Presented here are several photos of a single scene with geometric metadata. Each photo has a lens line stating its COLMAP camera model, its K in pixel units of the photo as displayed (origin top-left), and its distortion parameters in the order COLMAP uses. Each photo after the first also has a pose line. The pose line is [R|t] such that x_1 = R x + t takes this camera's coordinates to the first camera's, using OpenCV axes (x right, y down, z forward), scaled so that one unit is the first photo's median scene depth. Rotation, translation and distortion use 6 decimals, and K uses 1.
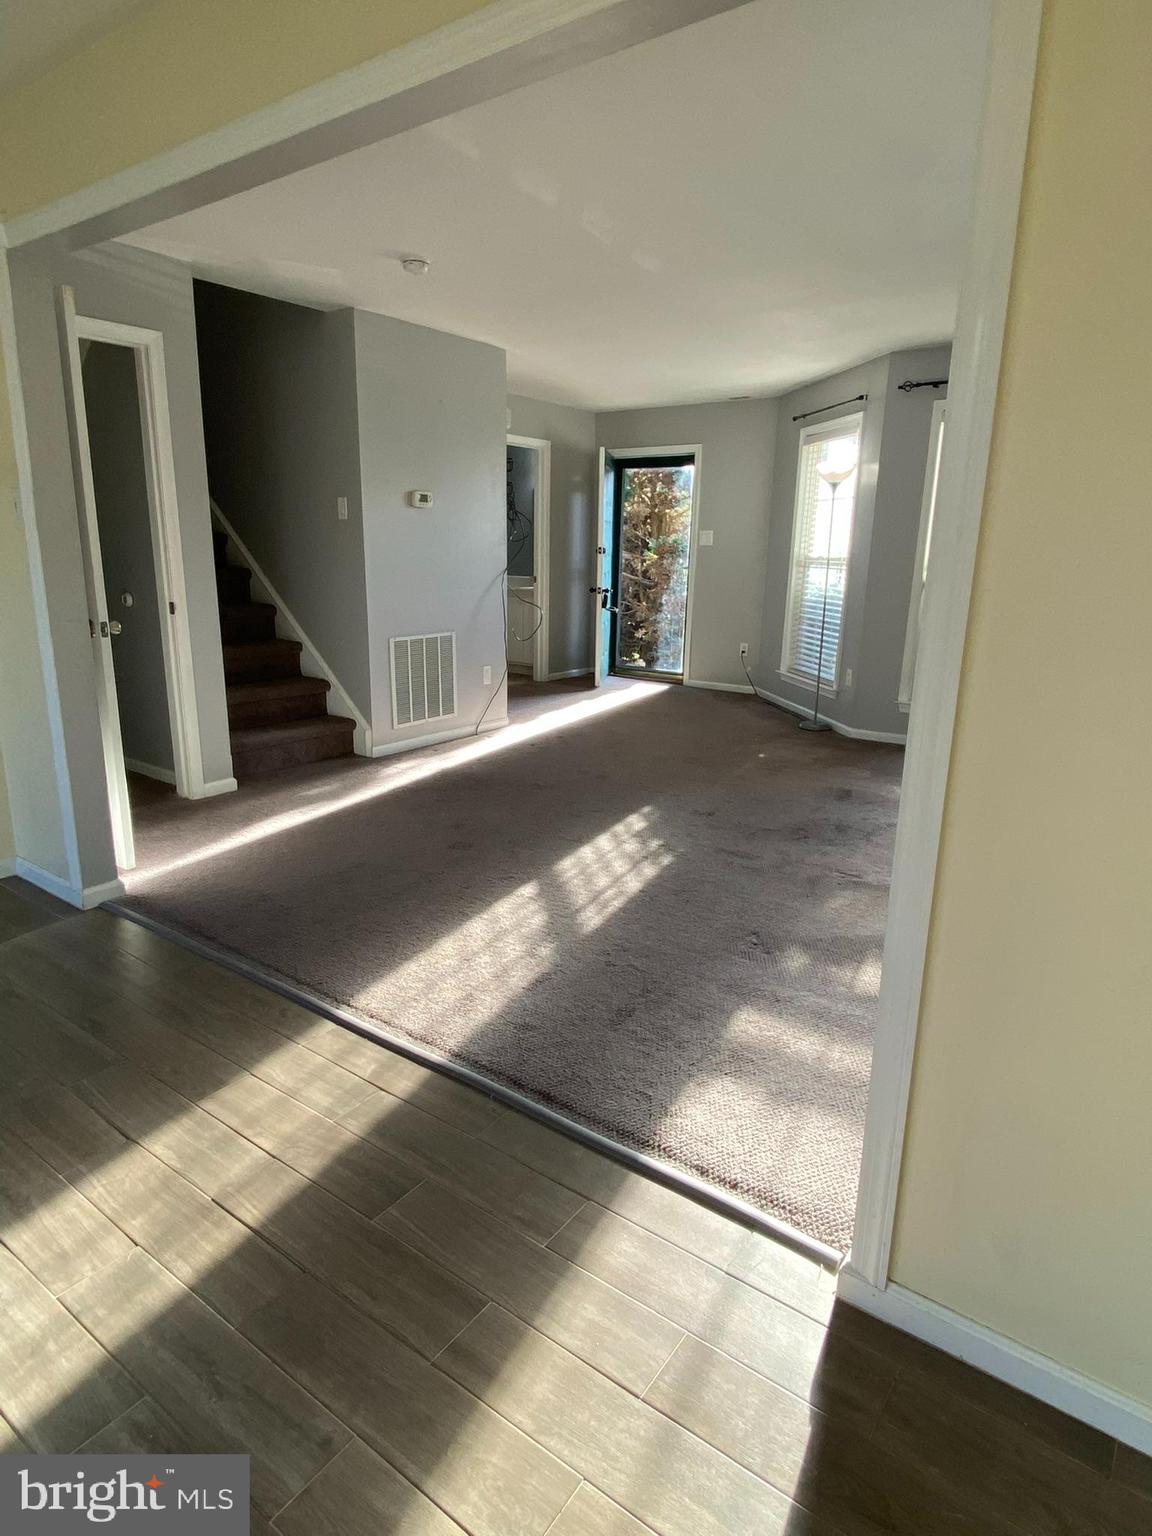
lens RADIAL K [[883.9, 0, 582.6], [0, 883.9, 764.9], [0, 0, 1]] dist [0.058031, -0.059993]
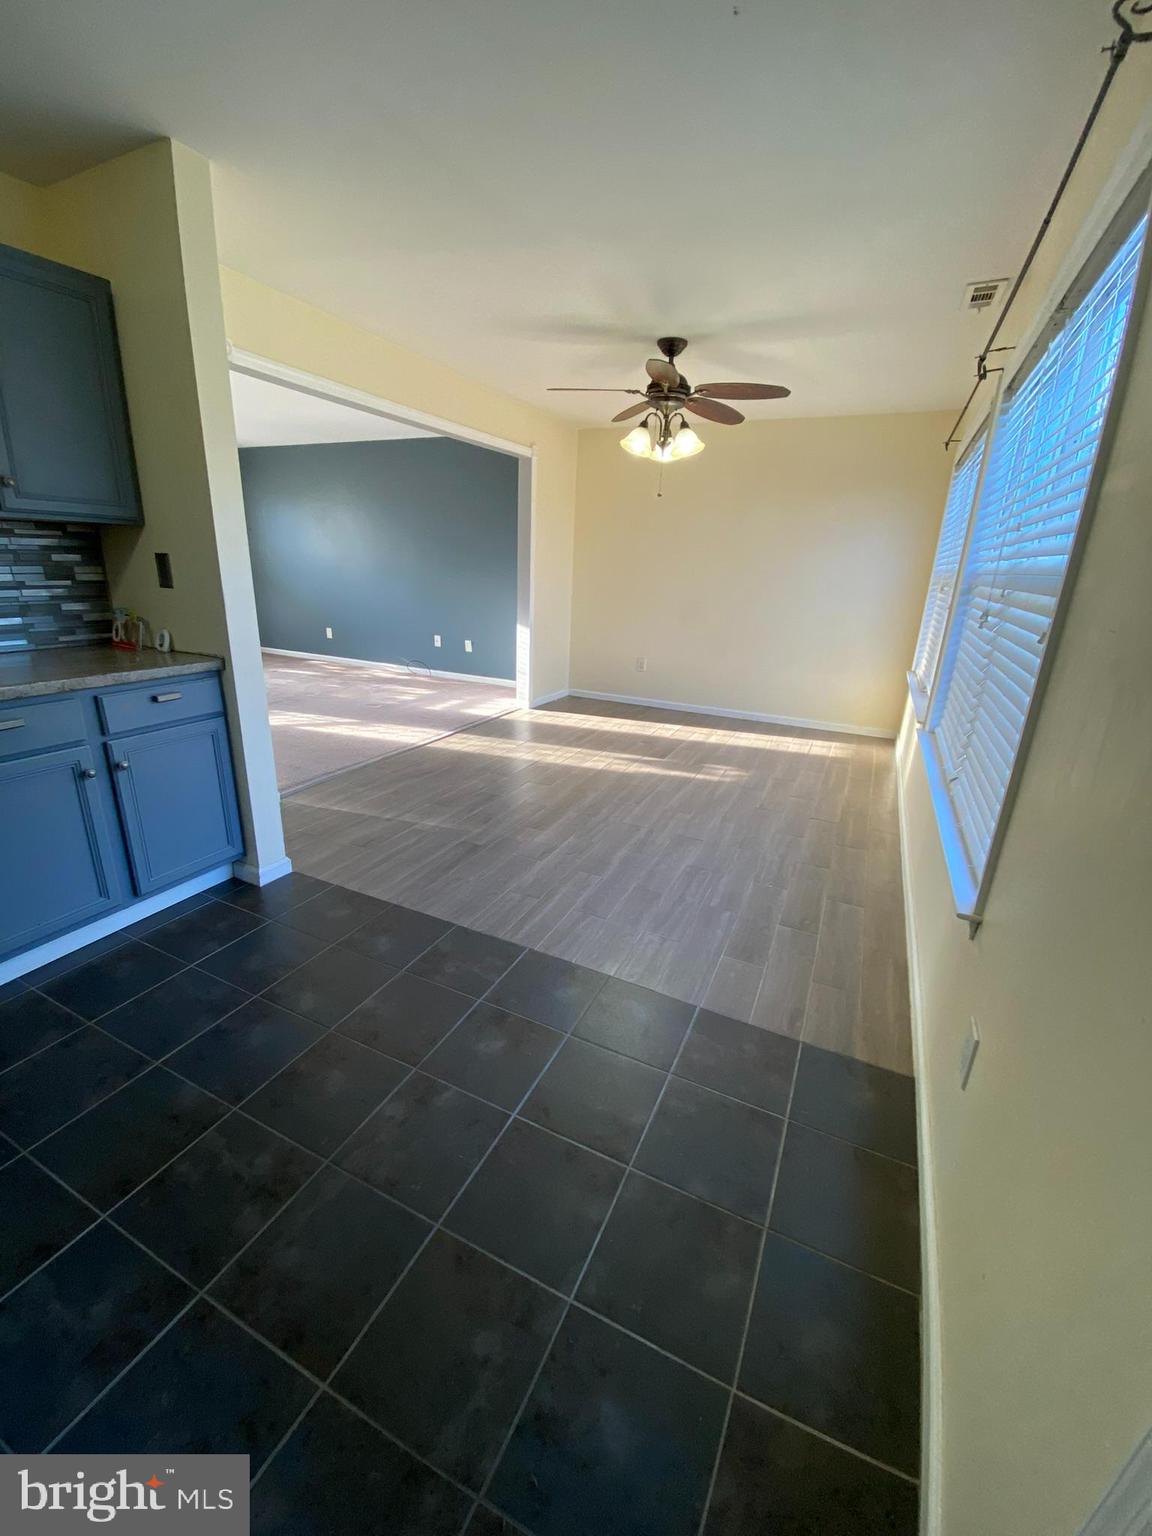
lens RADIAL K [[614.2, 0, 580.8], [0, 614.2, 764.0], [0, 0, 1]] dist [0.023202, -0.000244]
pose [[-0.185150, -0.332123, 0.924886, -1.458327], [0.201128, 0.908428, 0.366477, -0.172309], [-0.961908, 0.253874, -0.101396, 0.517077]]
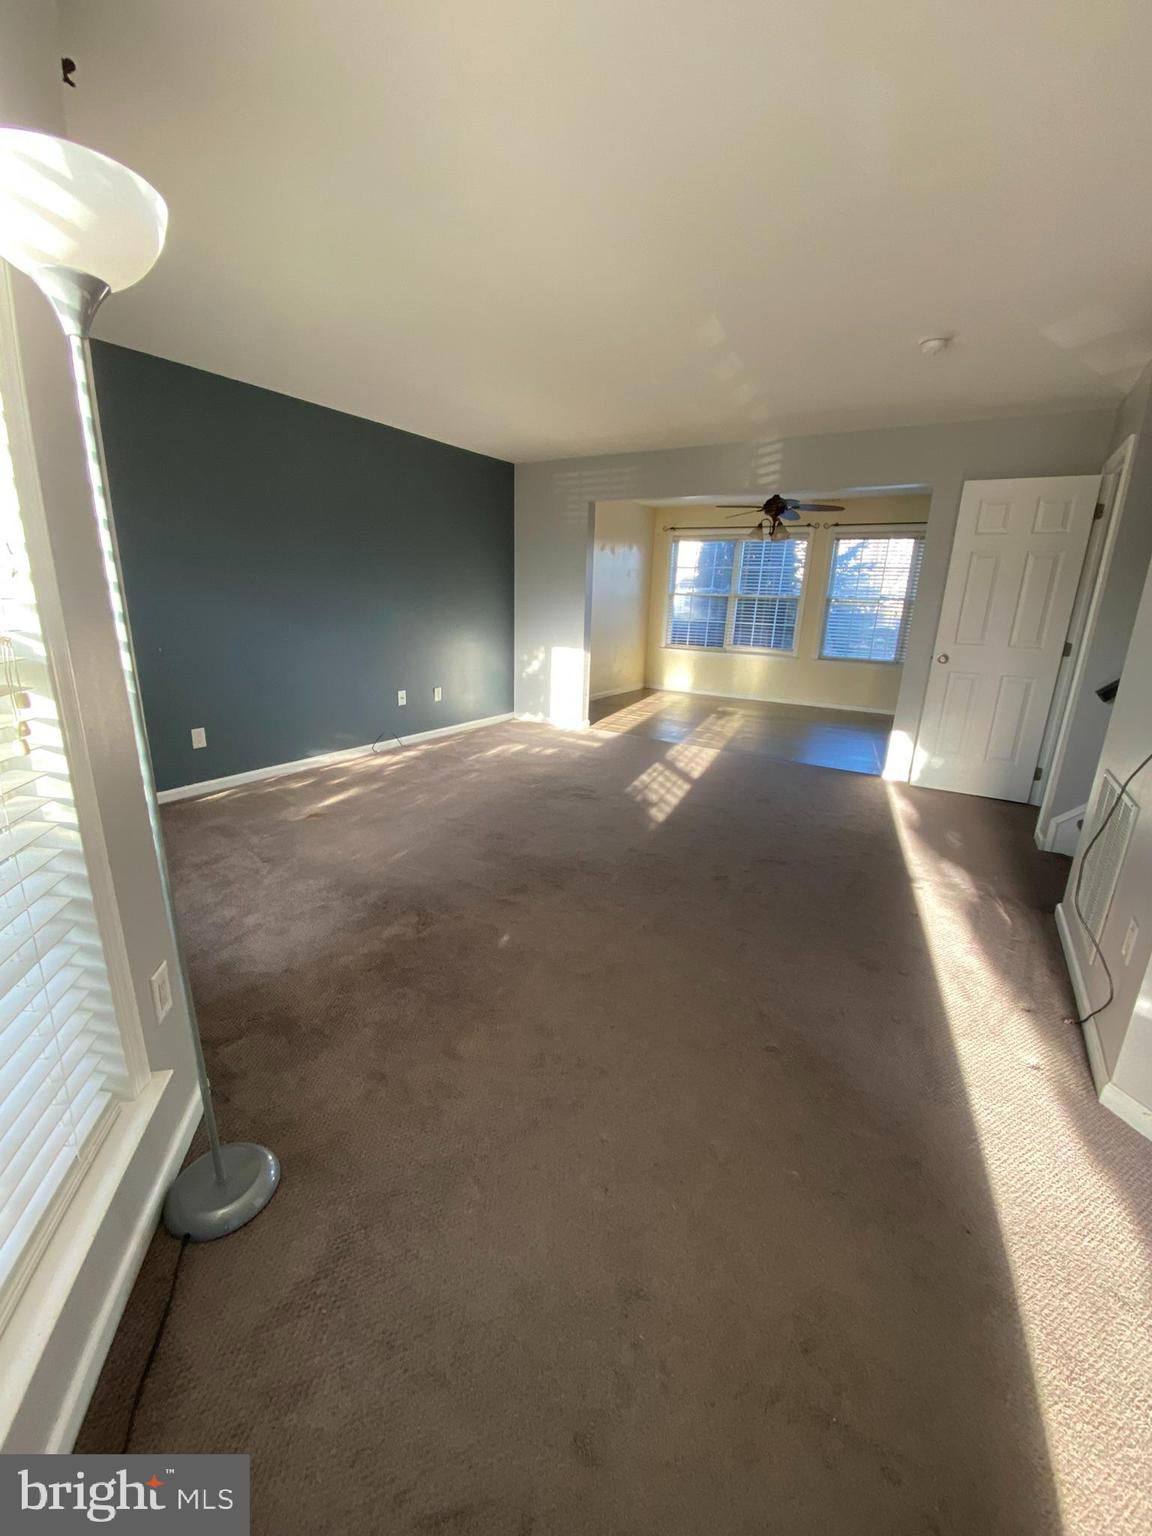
lens RADIAL K [[614.2, 0, 580.8], [0, 614.2, 764.0], [0, 0, 1]] dist [0.023202, -0.000244]
pose [[-0.996204, -0.014411, -0.085843, 0.291915], [-0.054825, 0.869874, 0.490217, -0.504521], [0.067608, 0.493063, -0.867363, 2.032517]]
